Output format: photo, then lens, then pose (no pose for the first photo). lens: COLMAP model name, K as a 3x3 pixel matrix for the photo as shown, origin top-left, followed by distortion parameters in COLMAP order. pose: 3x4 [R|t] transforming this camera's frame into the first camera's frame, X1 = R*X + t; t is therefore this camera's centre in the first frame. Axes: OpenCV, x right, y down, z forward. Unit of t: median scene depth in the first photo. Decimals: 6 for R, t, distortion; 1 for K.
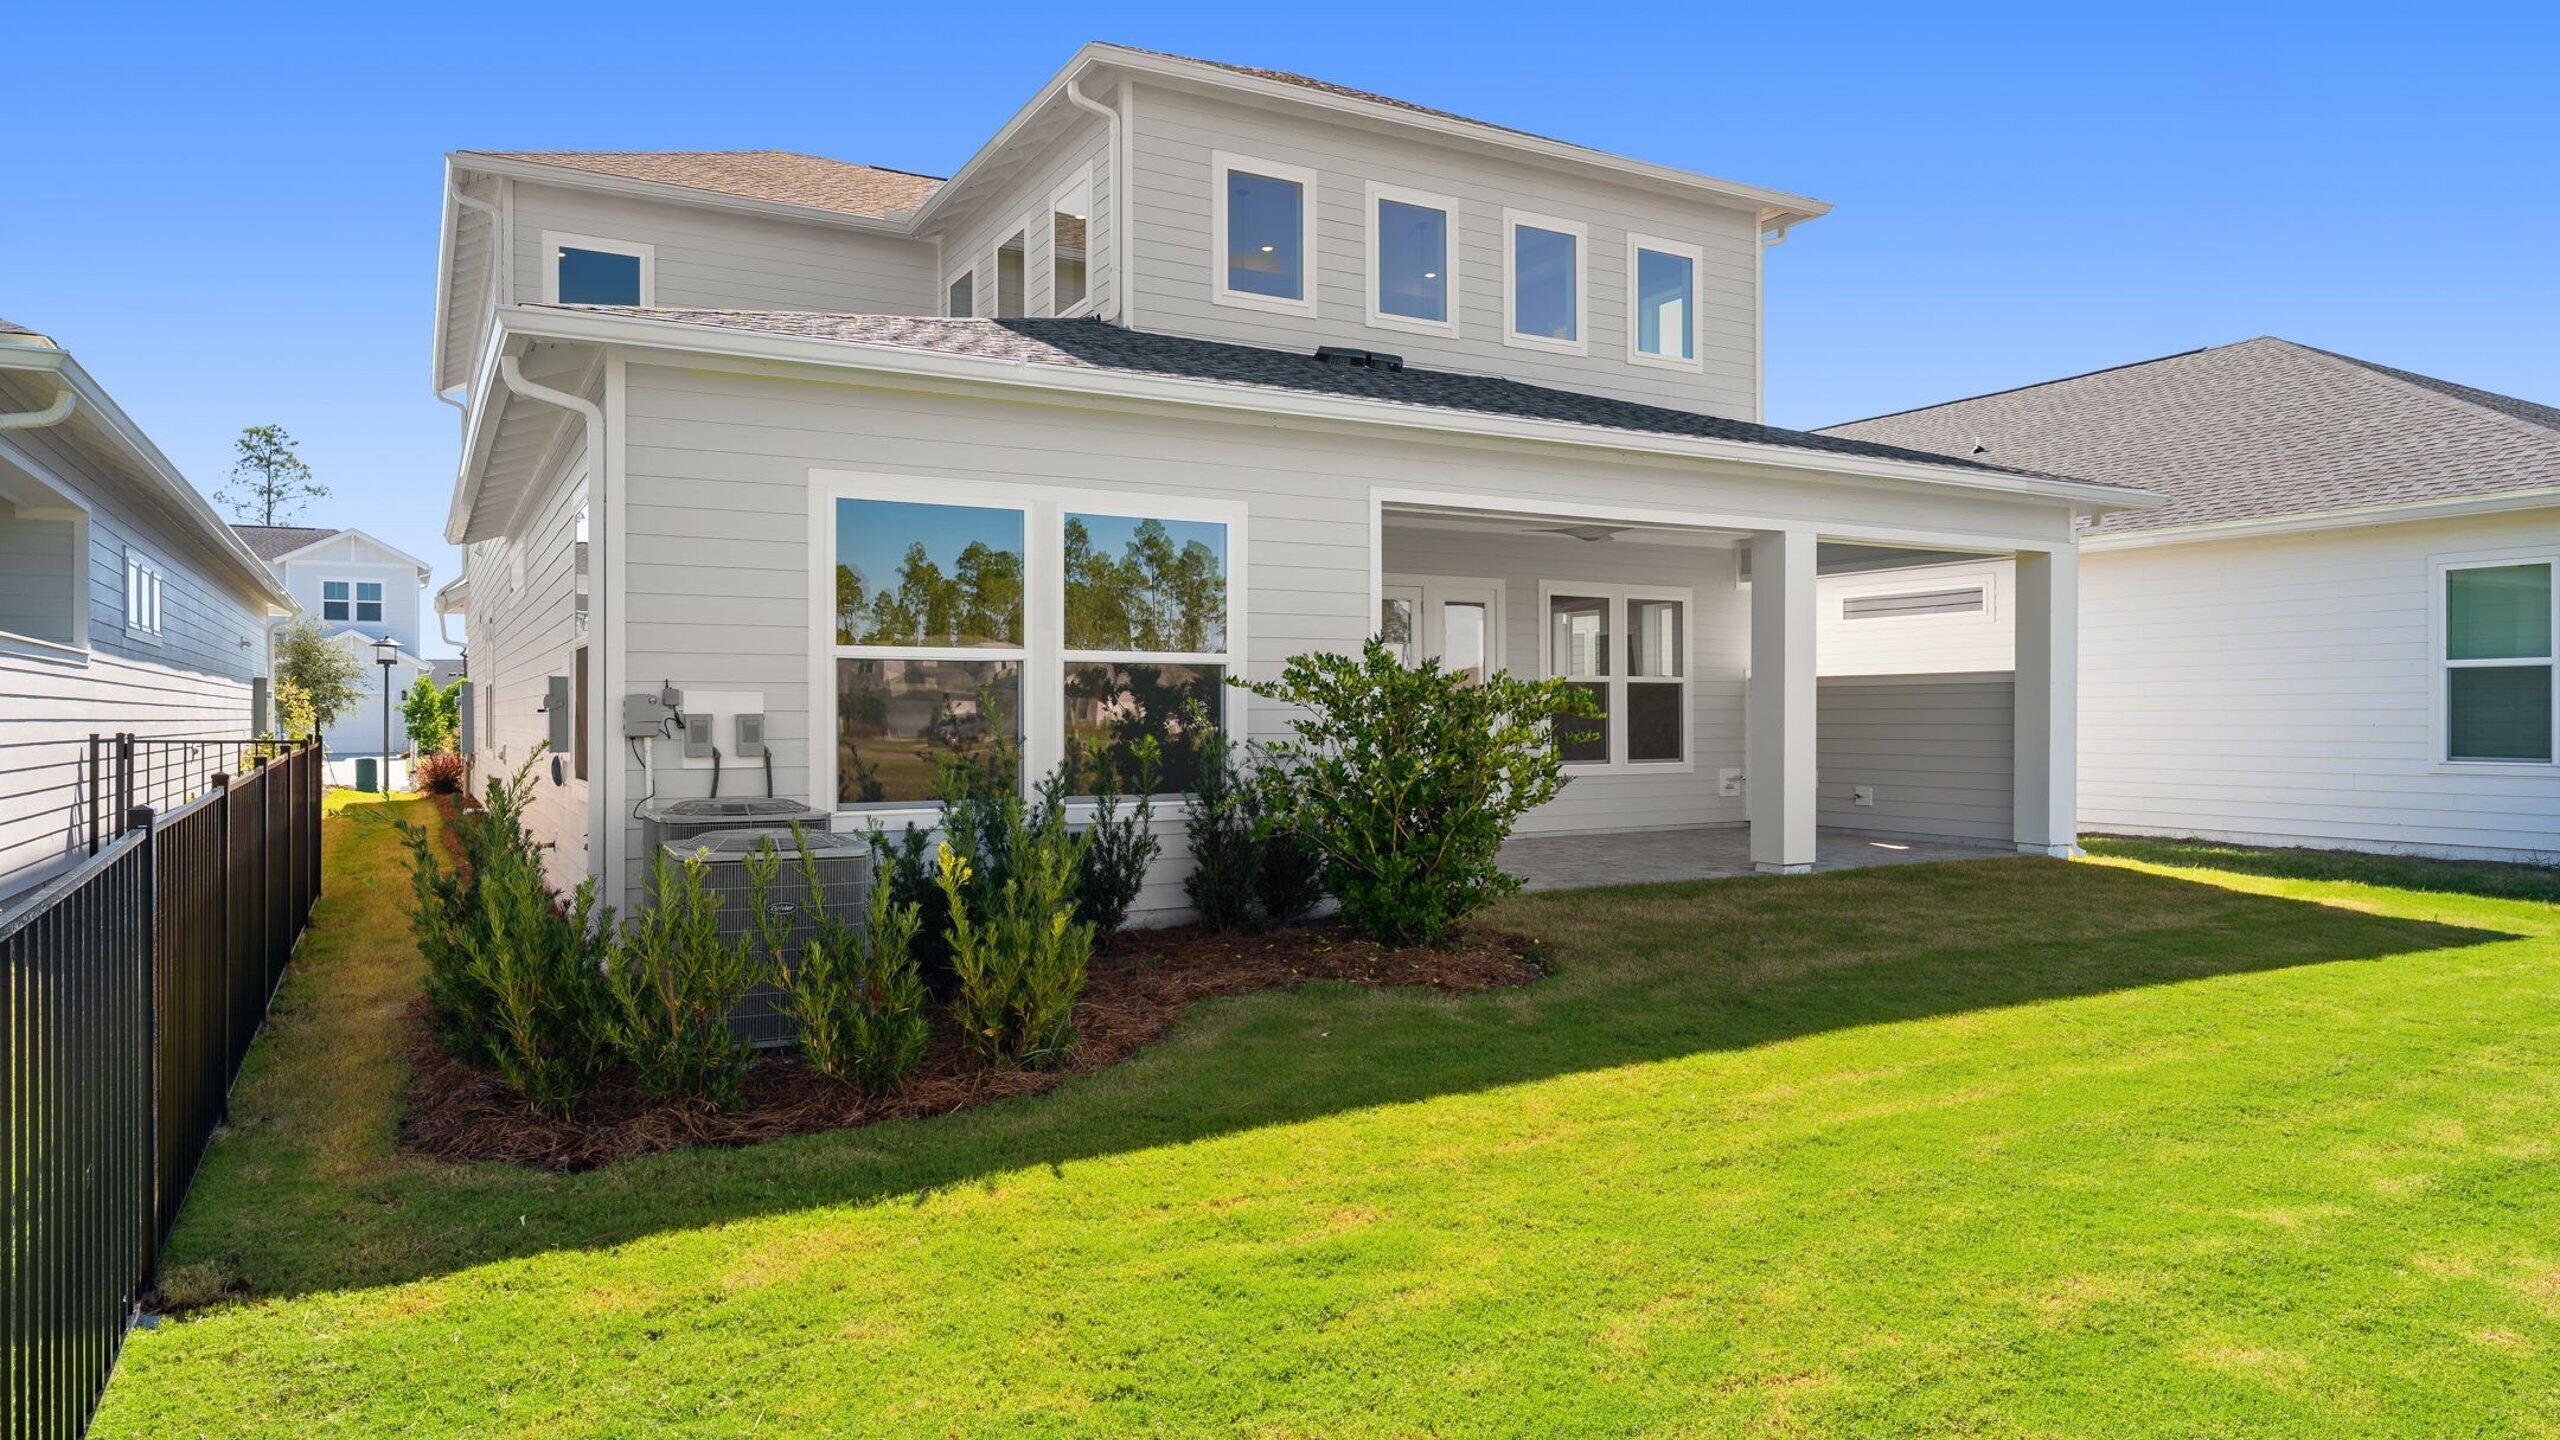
lens RADIAL K [[1545.9, 0, 1280.2], [0, 1545.9, 708.5], [0, 0, 1]] dist [0.000079, 0.000909]
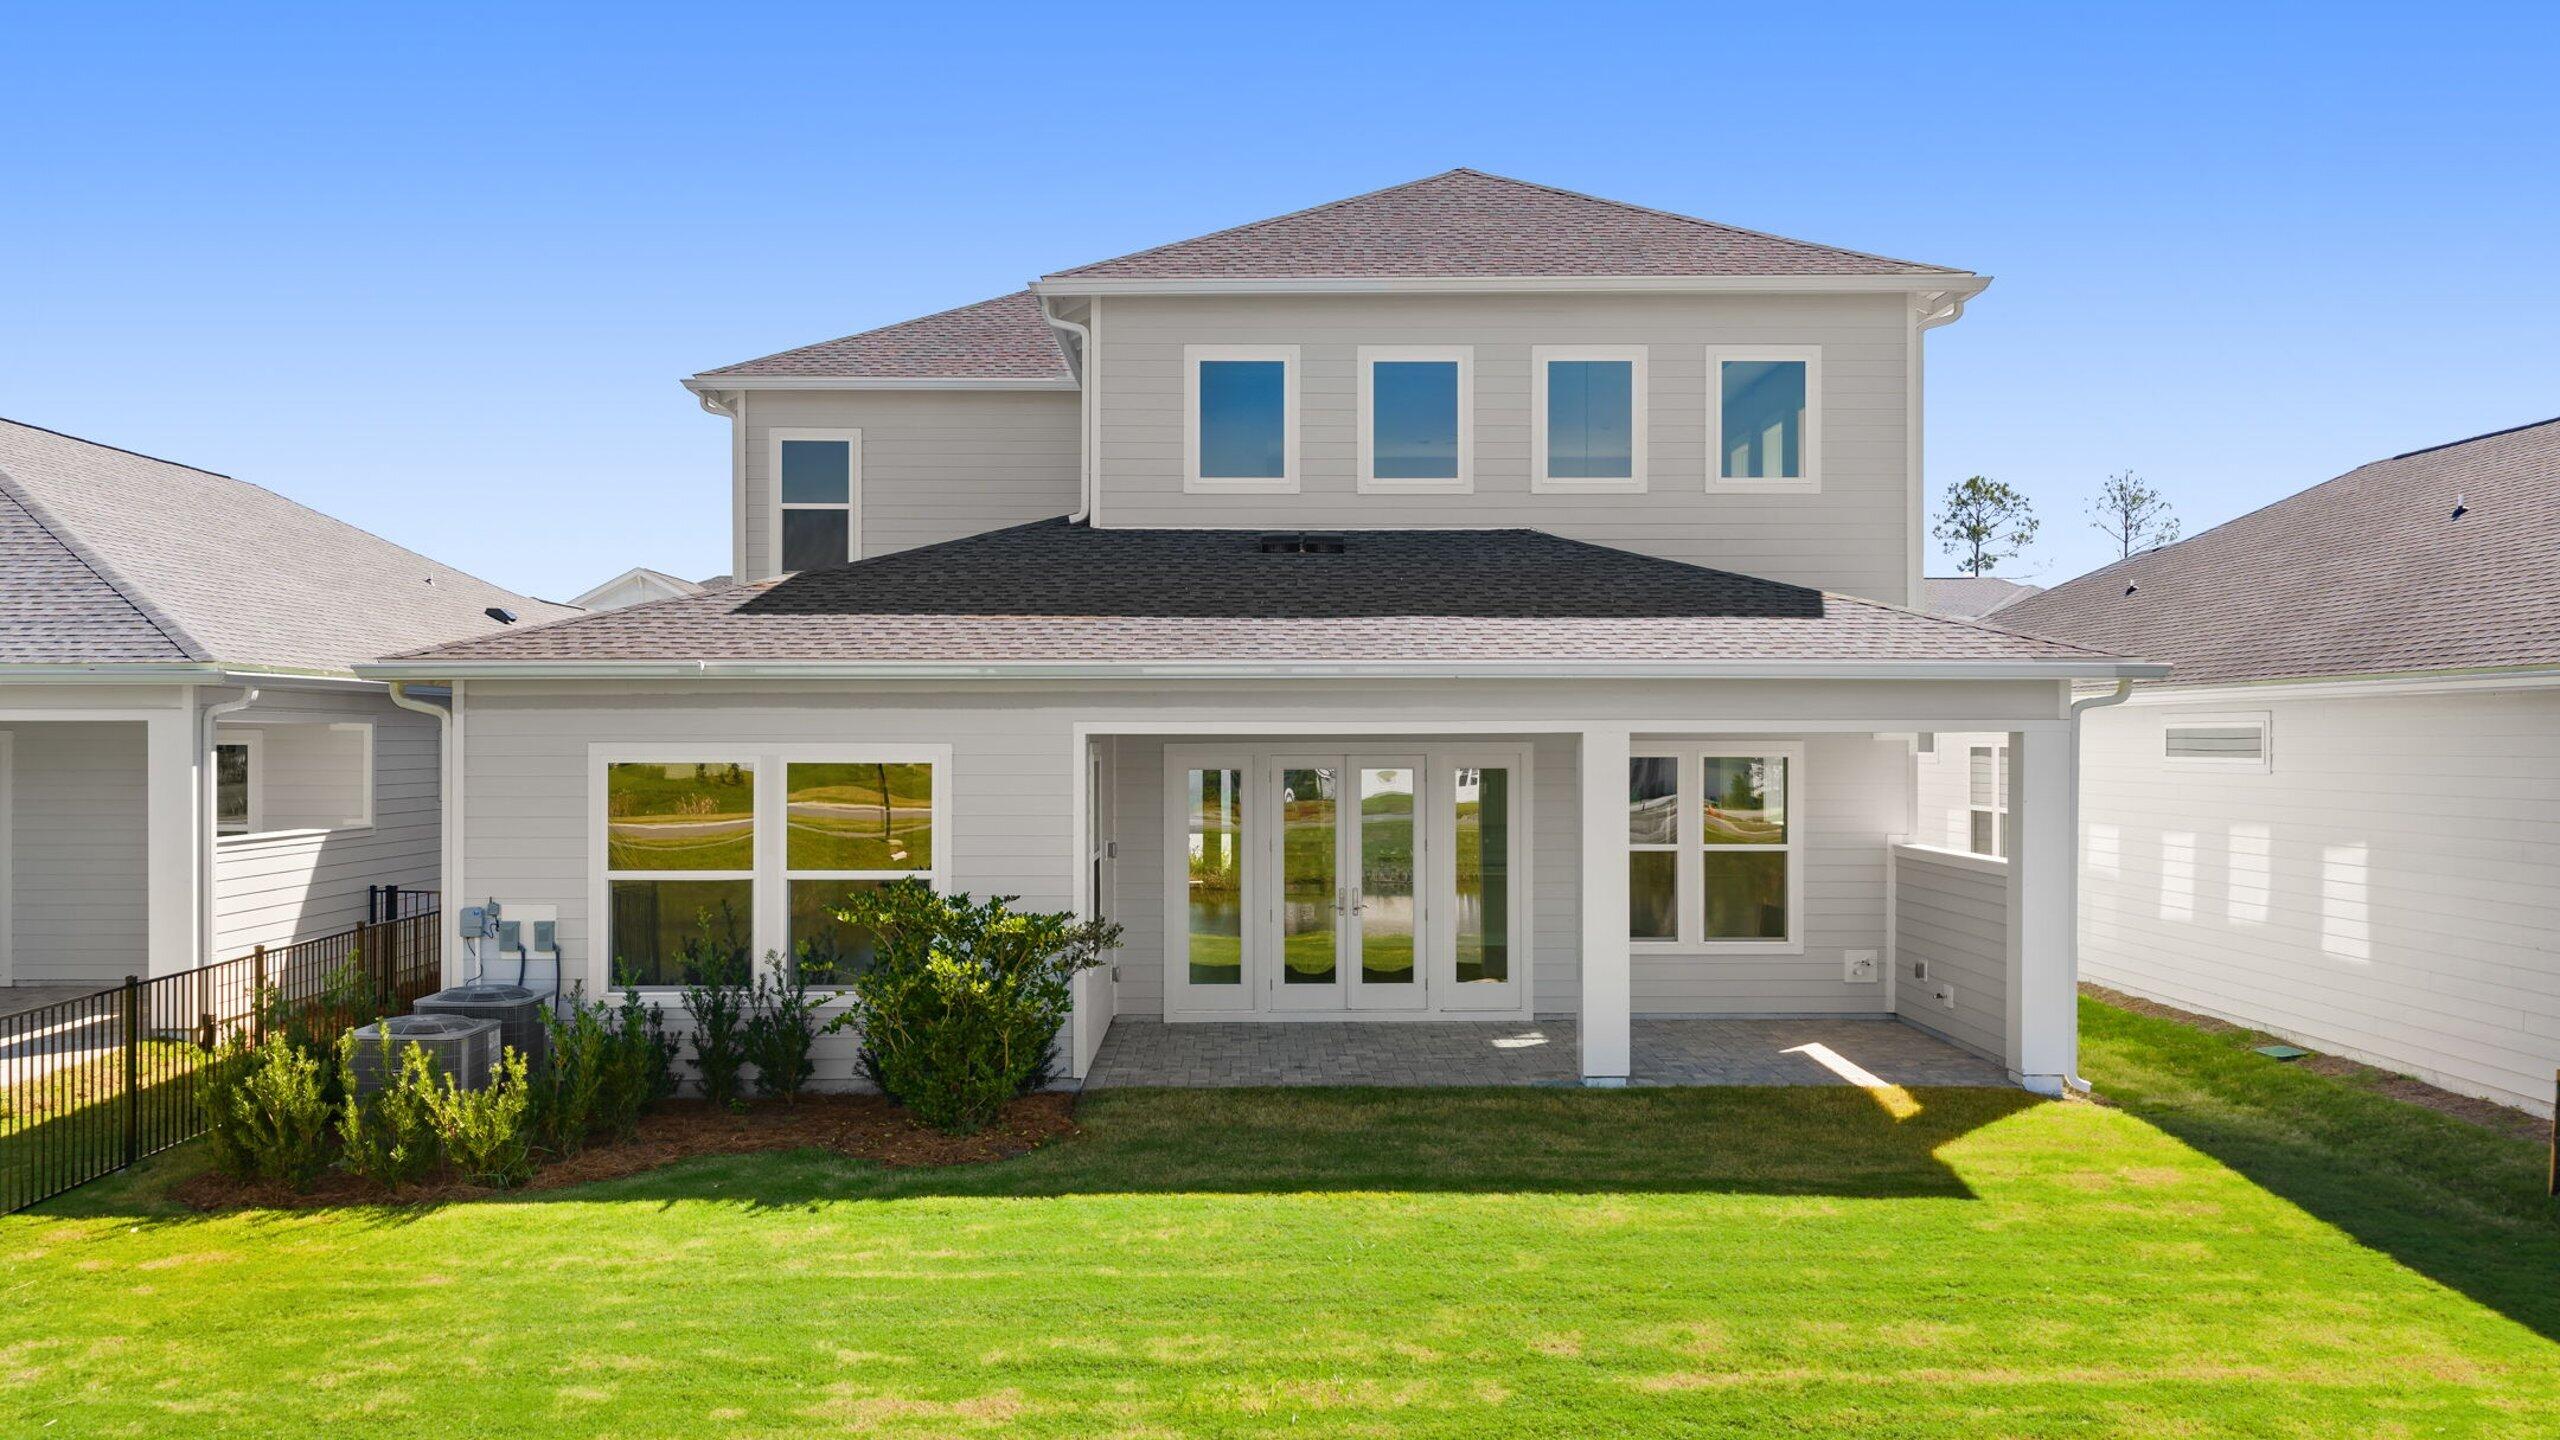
lens RADIAL K [[2135.1, 0, 1285.0], [0, 2135.1, 734.5], [0, 0, 1]] dist [0.019901, -0.001268]
pose [[0.876148, 0.003758, -0.482028, 1.080703], [-0.000945, 0.999981, 0.006077, -0.162656], [0.482041, -0.004869, 0.876135, -0.354094]]
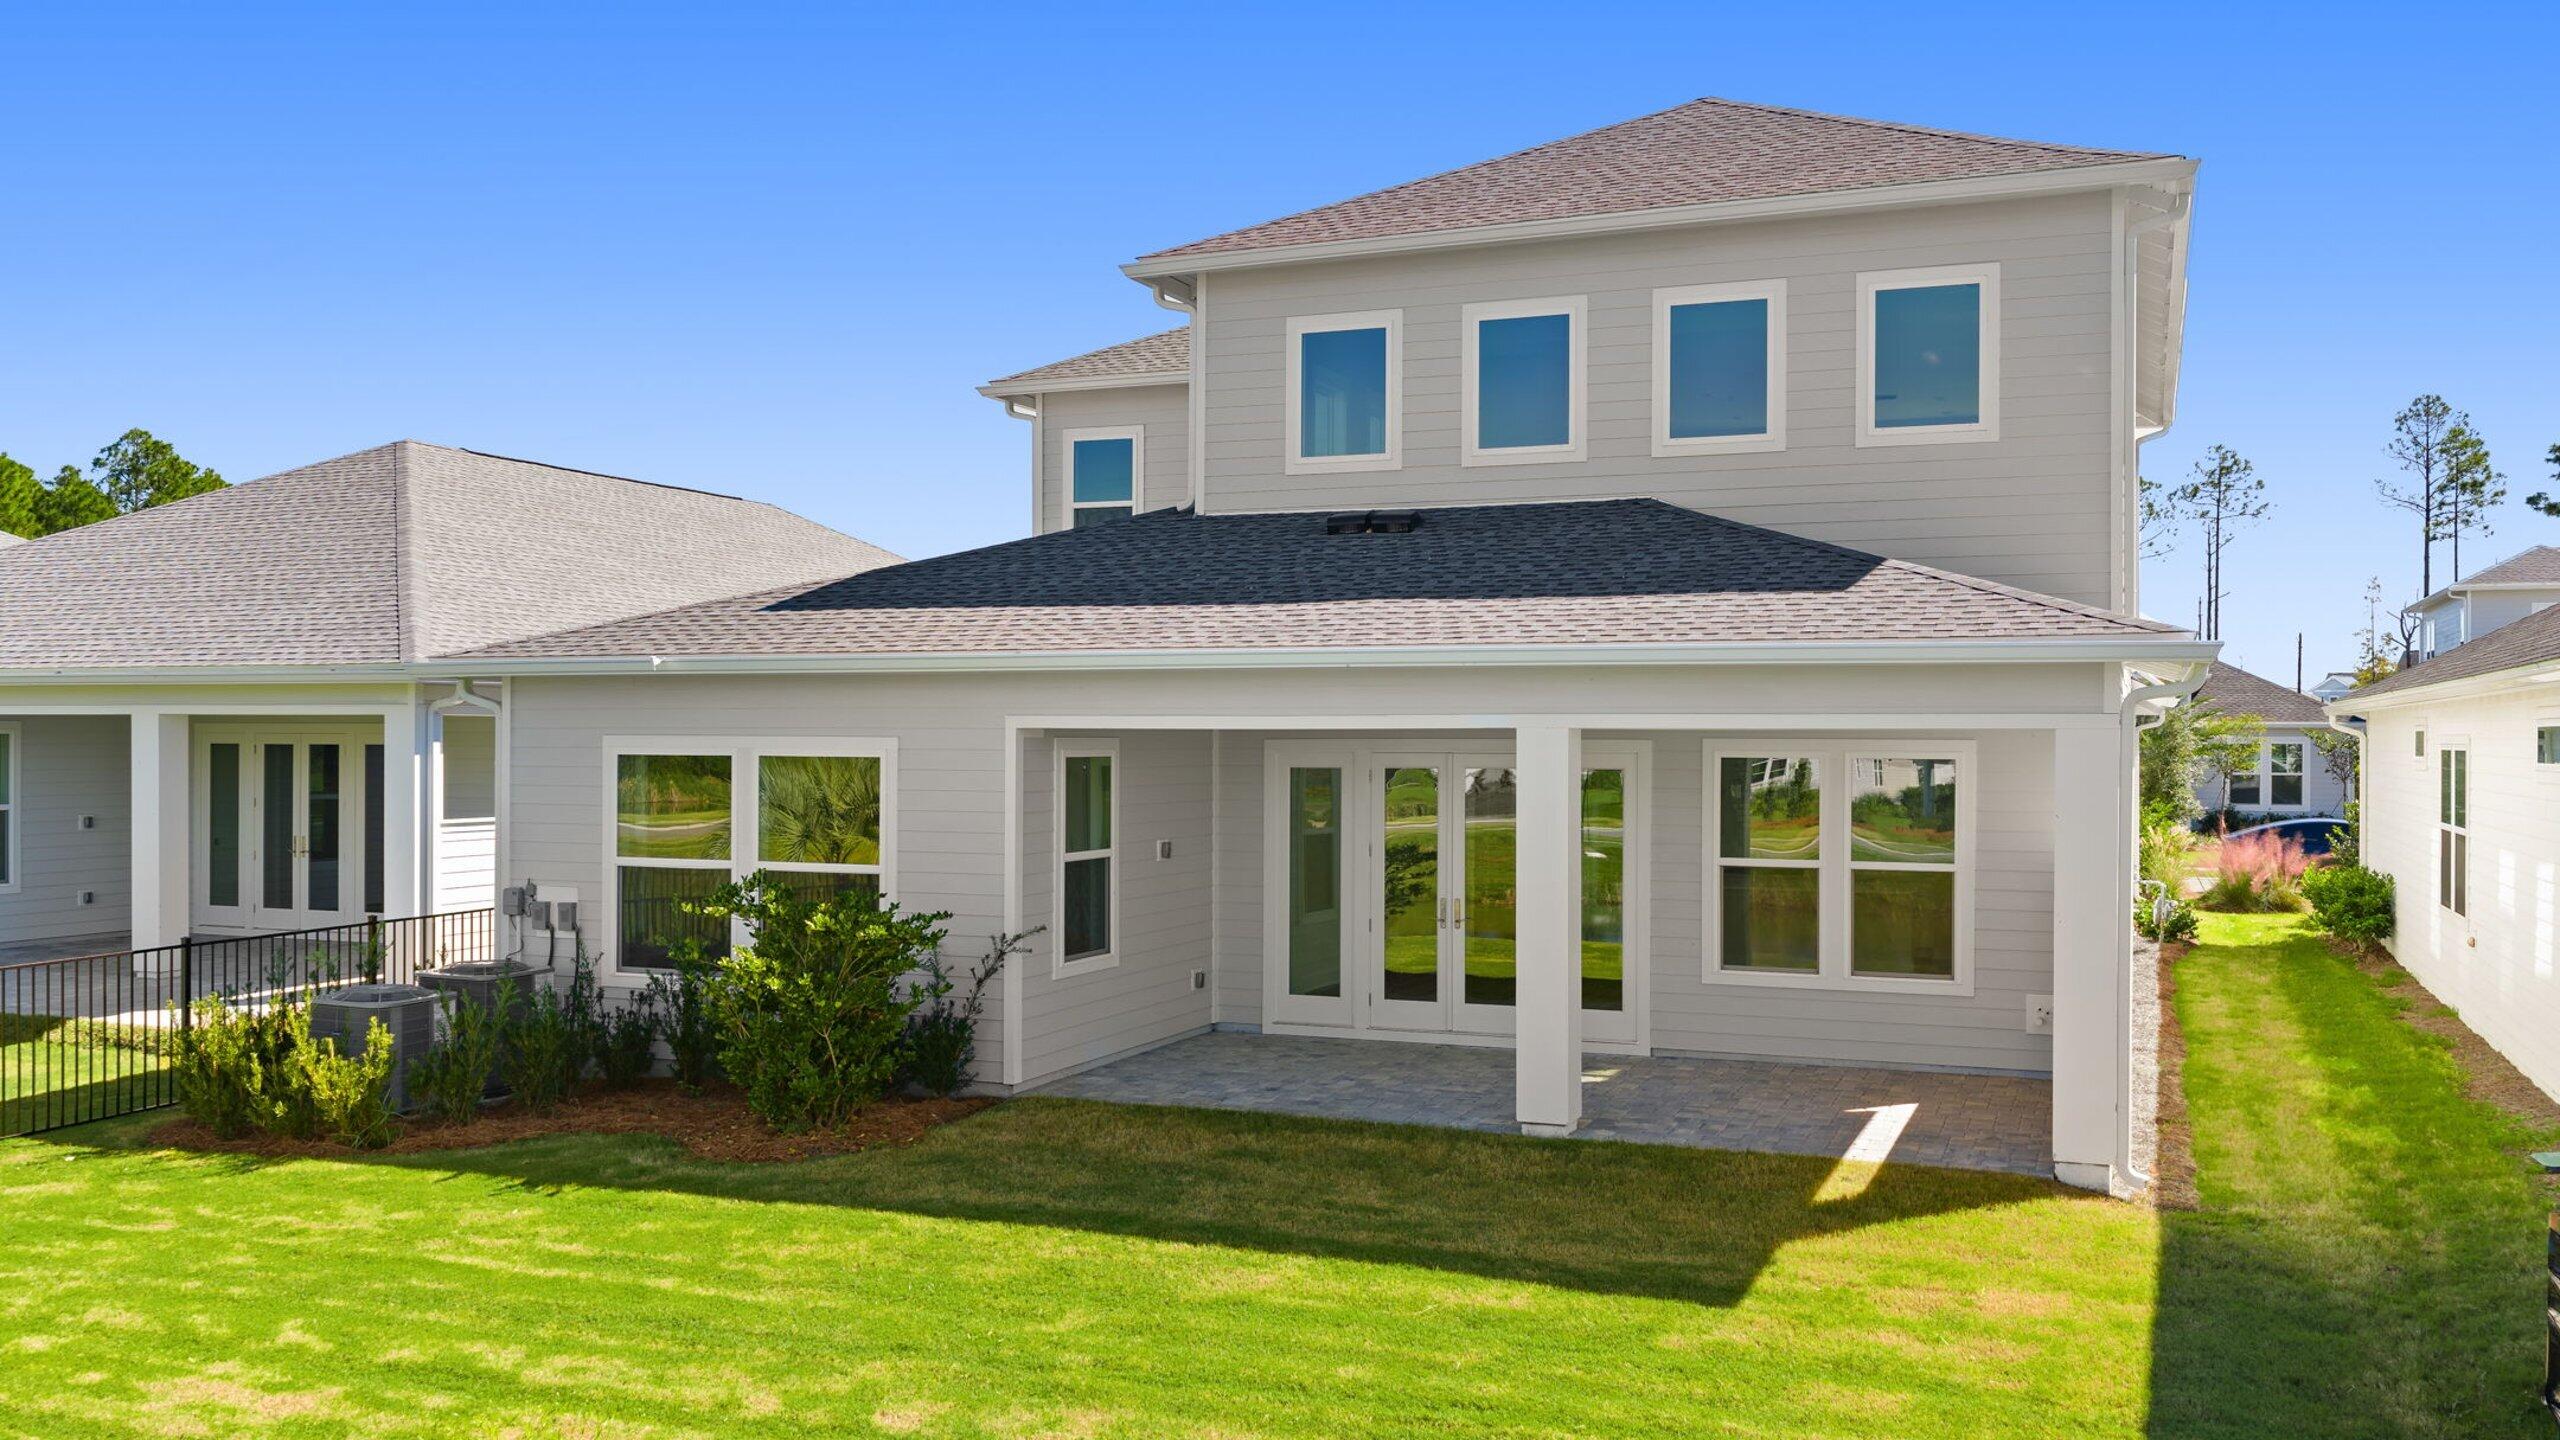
lens RADIAL K [[2135.1, 0, 1273.7], [0, 2135.1, 732.7], [0, 0, 1]] dist [0.019901, -0.001268]
pose [[0.616536, 0.007186, -0.787294, 1.558312], [-0.002258, 0.999970, 0.007359, -0.161609], [0.787324, -0.002759, 0.616534, 0.229289]]
